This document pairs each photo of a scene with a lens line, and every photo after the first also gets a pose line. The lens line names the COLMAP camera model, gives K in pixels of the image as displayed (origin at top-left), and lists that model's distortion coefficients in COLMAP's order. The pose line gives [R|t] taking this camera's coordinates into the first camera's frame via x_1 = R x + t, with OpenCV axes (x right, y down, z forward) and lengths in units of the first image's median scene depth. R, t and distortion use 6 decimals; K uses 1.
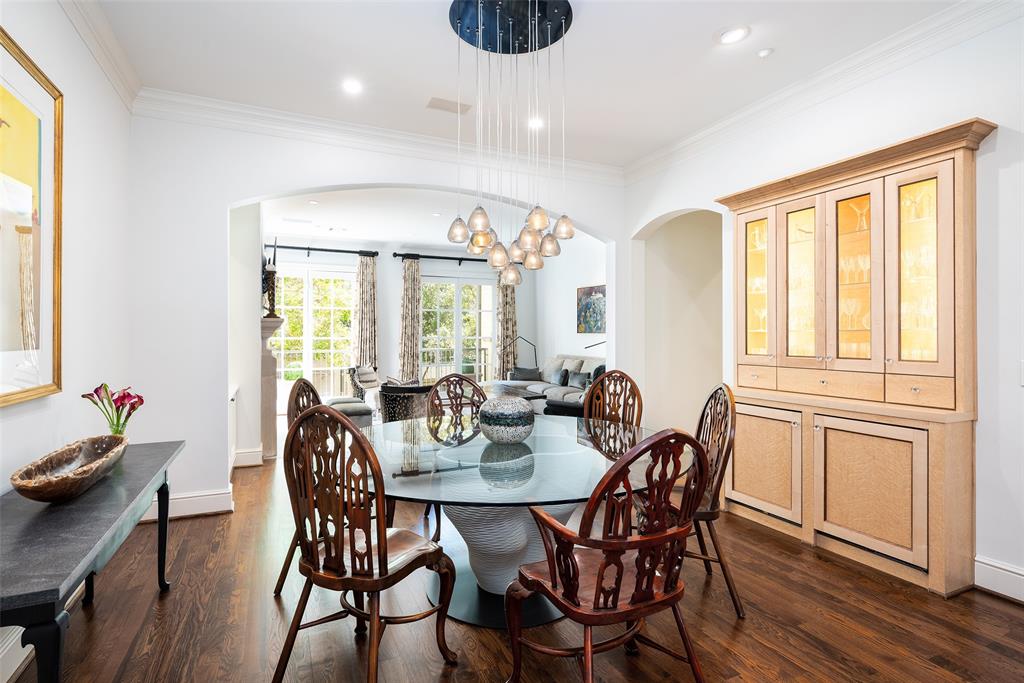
lens RADIAL K [[495.5, 0, 512.0], [0, 495.5, 341.5], [0, 0, 1]] dist [-0.000524, -0.000006]
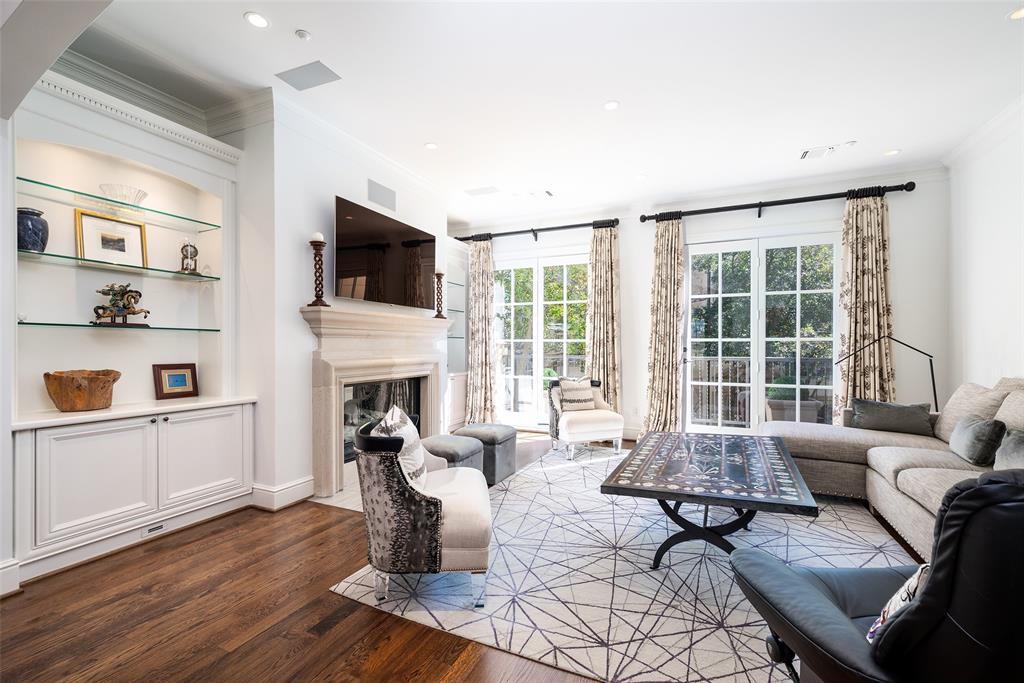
lens RADIAL K [[440.6, 0, 512.0], [0, 440.6, 346.6], [0, 0, 1]] dist [0.002209, 0.000035]
pose [[0.651857, 0.004694, -0.758327, 0.112744], [-0.010125, 0.999946, -0.002514, 0.005904], [0.758274, 0.009317, 0.651869, 0.481171]]
